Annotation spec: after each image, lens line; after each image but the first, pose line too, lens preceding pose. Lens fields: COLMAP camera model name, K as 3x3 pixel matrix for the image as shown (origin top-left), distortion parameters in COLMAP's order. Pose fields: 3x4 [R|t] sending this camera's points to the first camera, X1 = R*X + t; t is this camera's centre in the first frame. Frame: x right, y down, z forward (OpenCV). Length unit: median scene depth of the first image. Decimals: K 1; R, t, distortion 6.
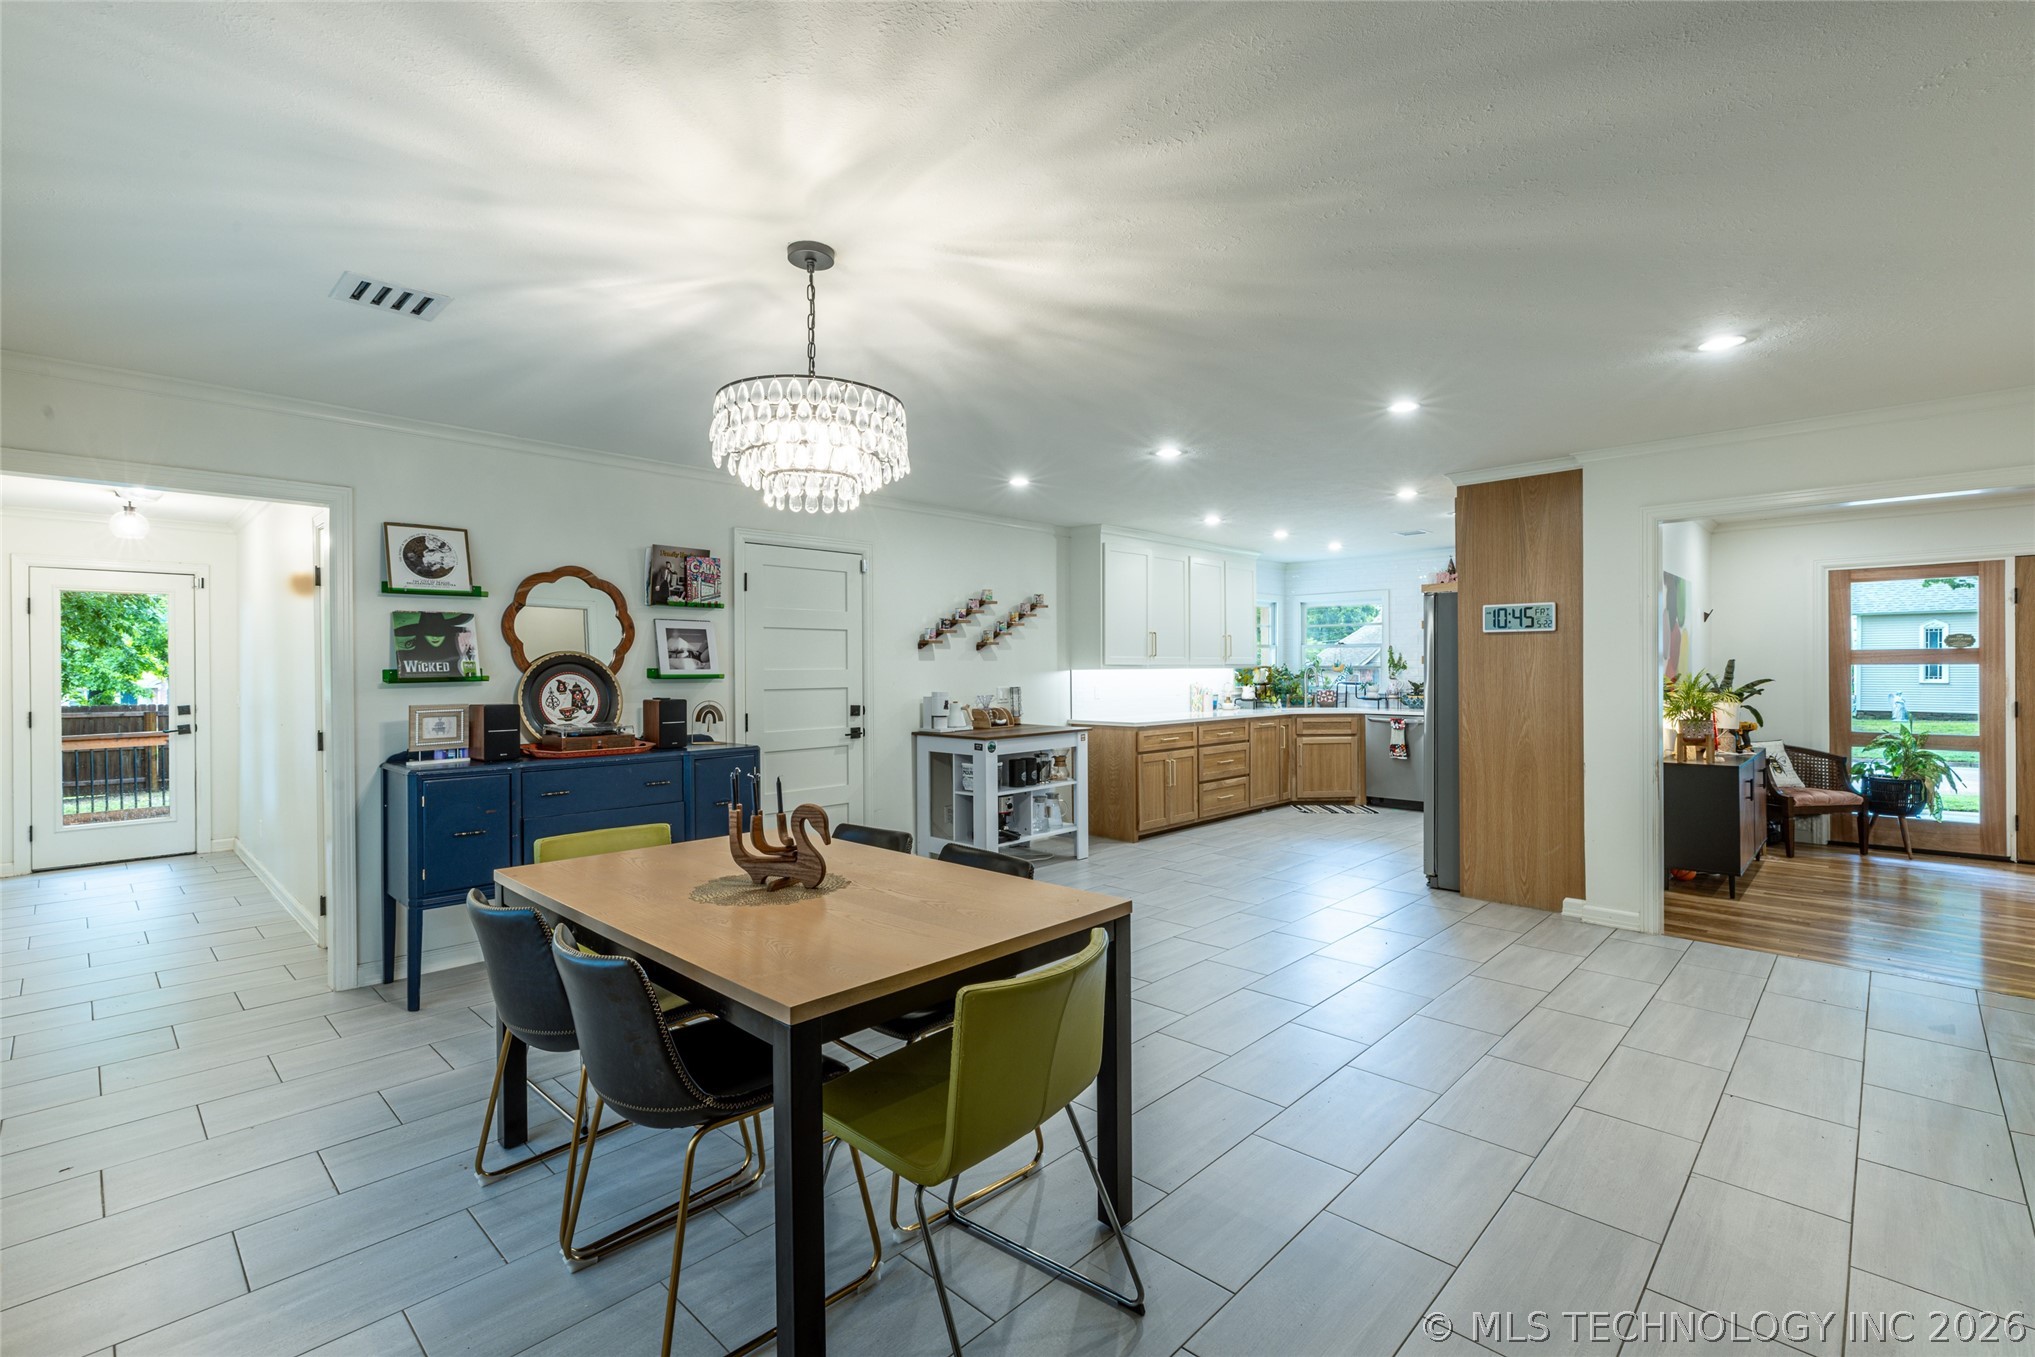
lens RADIAL K [[904.3, 0, 1014.6], [0, 904.3, 675.9], [0, 0, 1]] dist [0.004296, -0.000829]
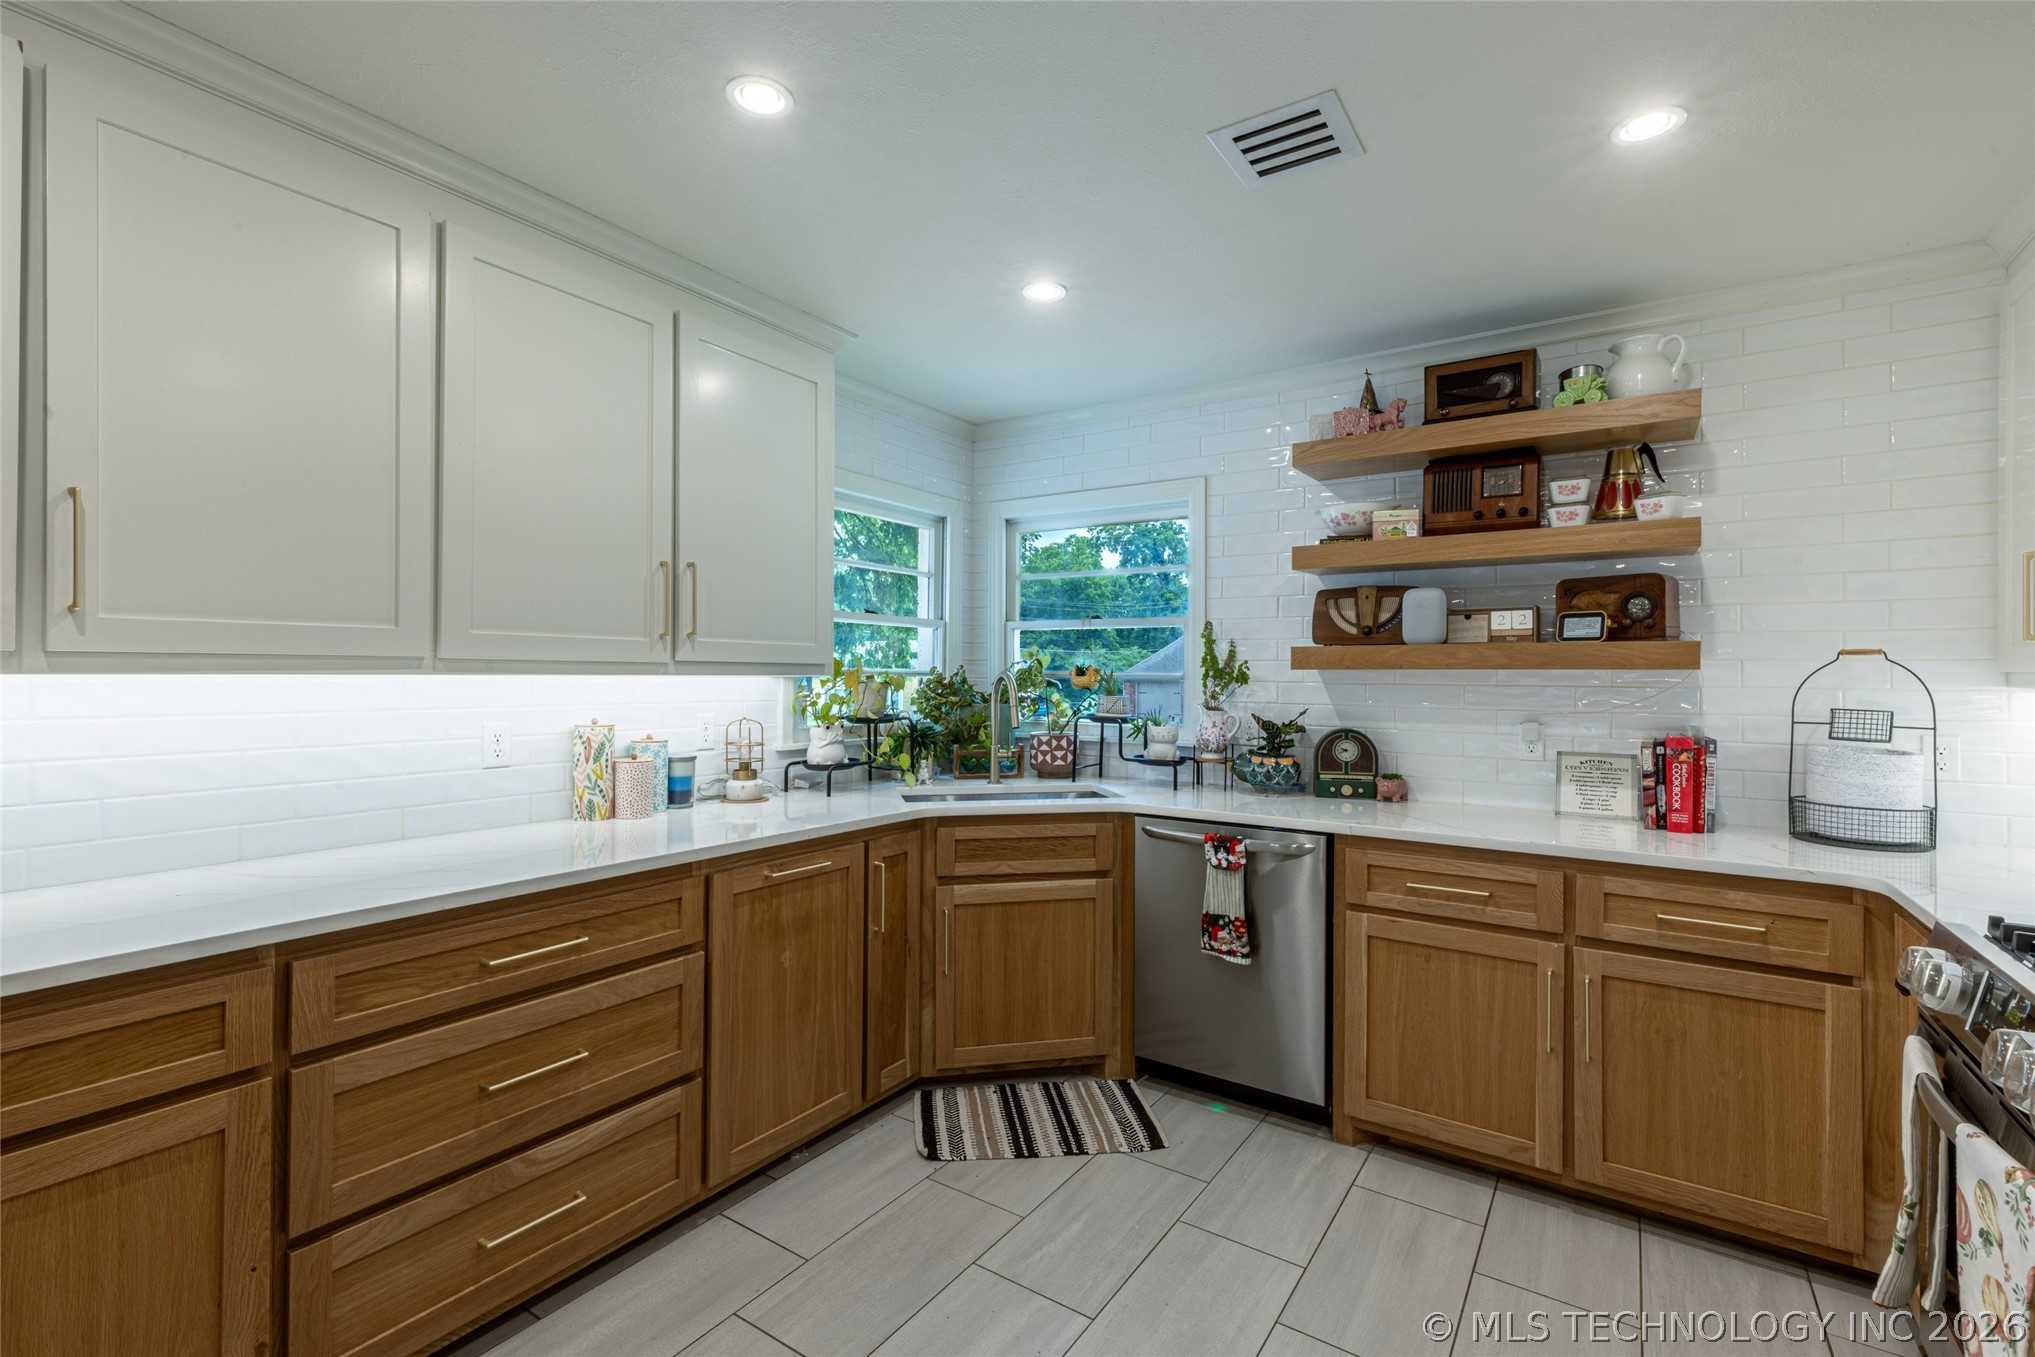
lens RADIAL K [[904.3, 0, 1019.0], [0, 904.3, 671.1], [0, 0, 1]] dist [0.004296, -0.000829]
pose [[0.983640, 0.013725, 0.179622, 0.494916], [-0.011765, 0.999859, -0.011973, -0.012653], [-0.179761, 0.009664, 0.983663, 1.177051]]
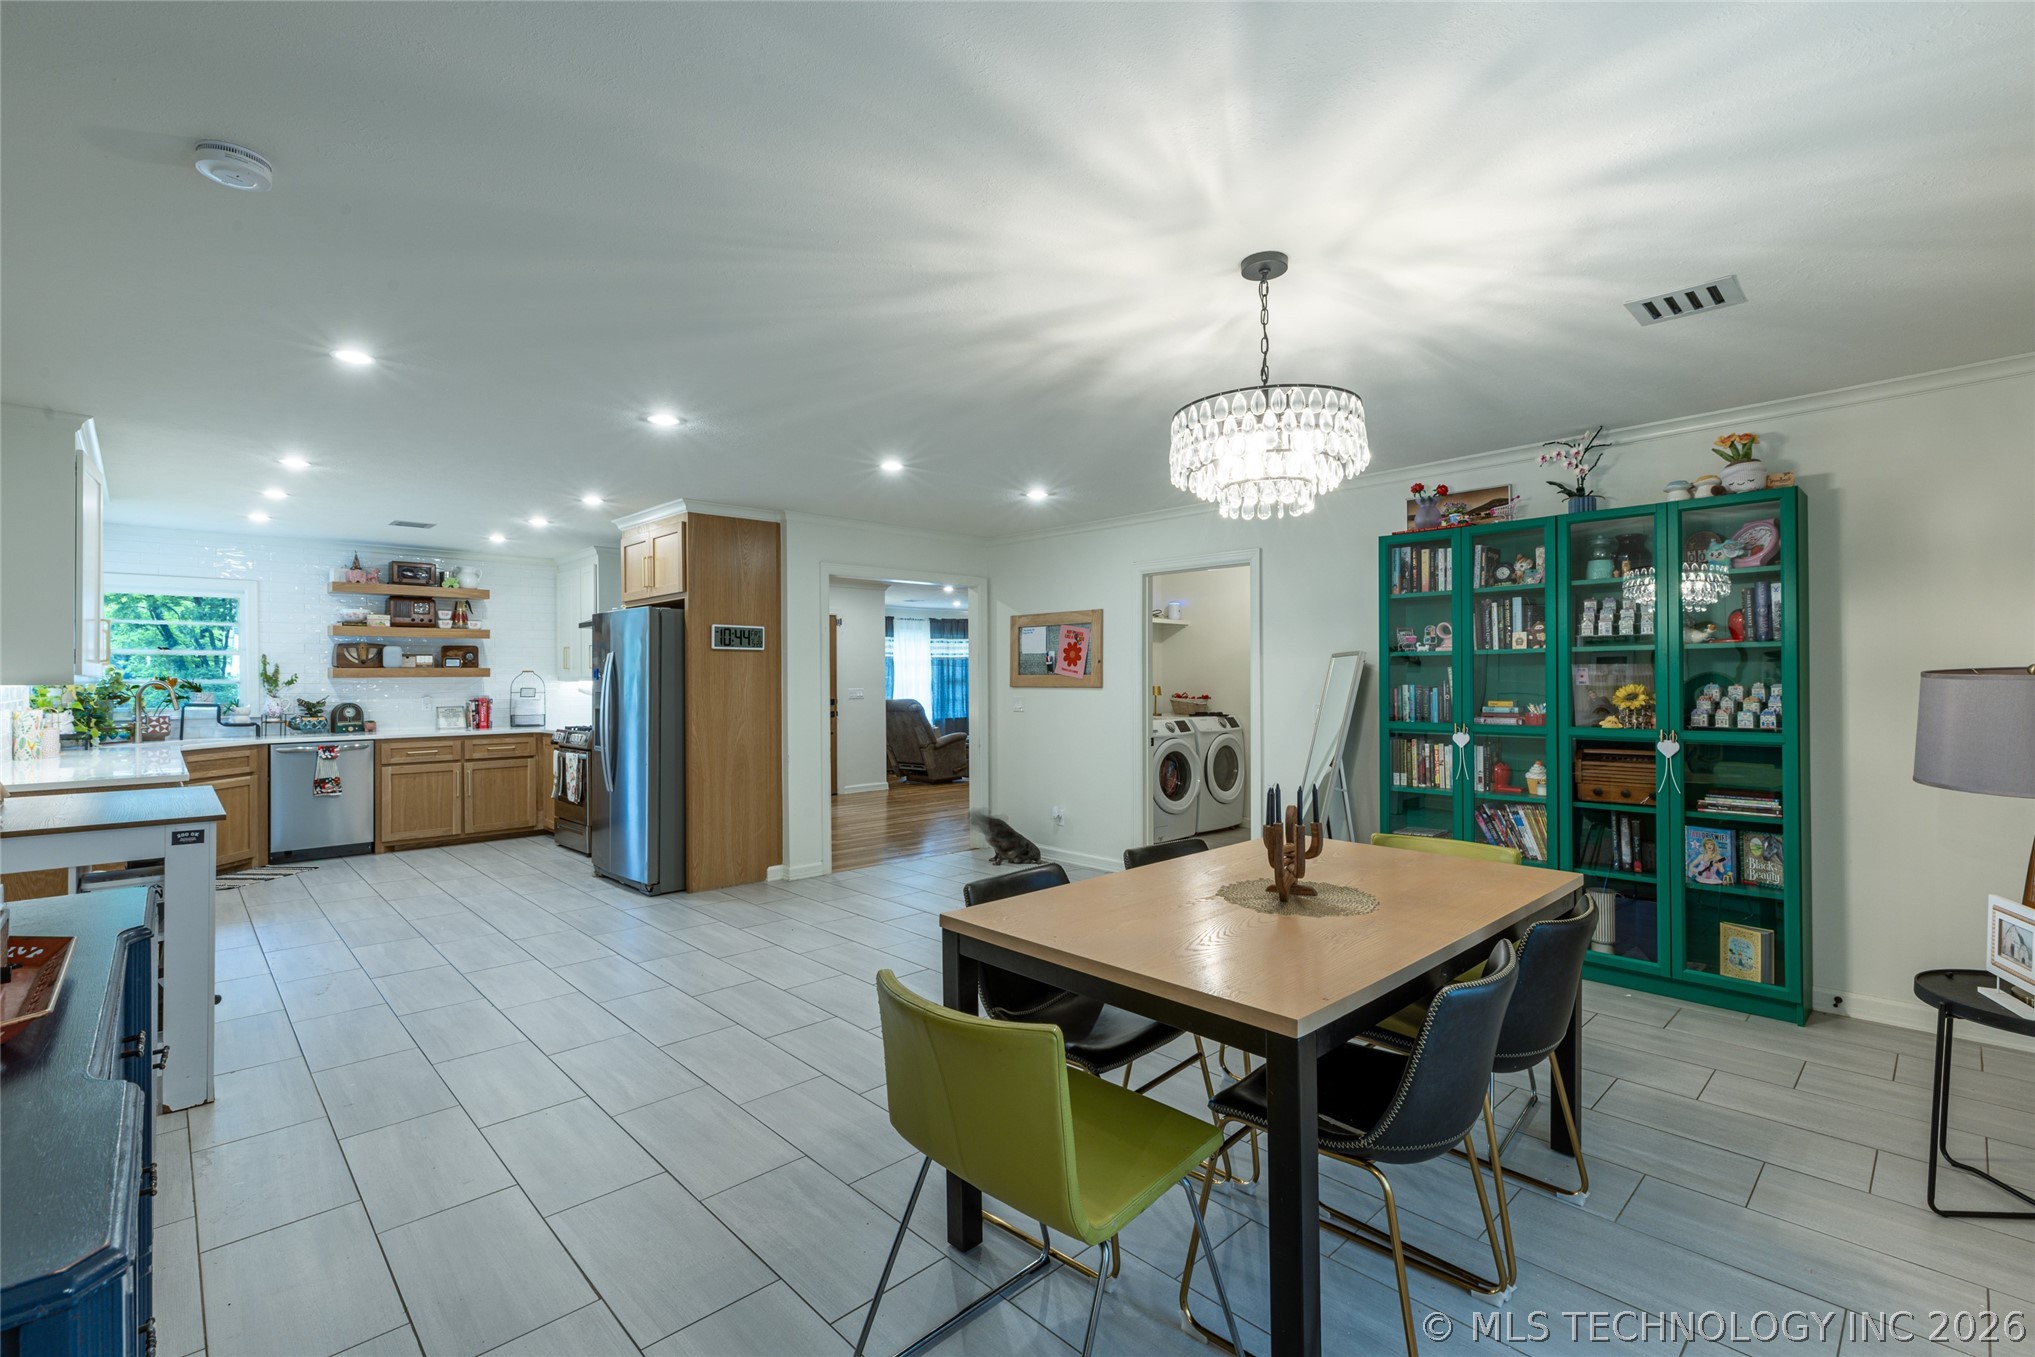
lens RADIAL K [[904.3, 0, 1017.0], [0, 904.3, 672.1], [0, 0, 1]] dist [0.004296, -0.000829]
pose [[0.038296, 0.011147, 0.999204, -0.606604], [0.013561, 0.999840, -0.011673, -0.001064], [-0.999174, 0.013997, 0.038138, 0.608036]]
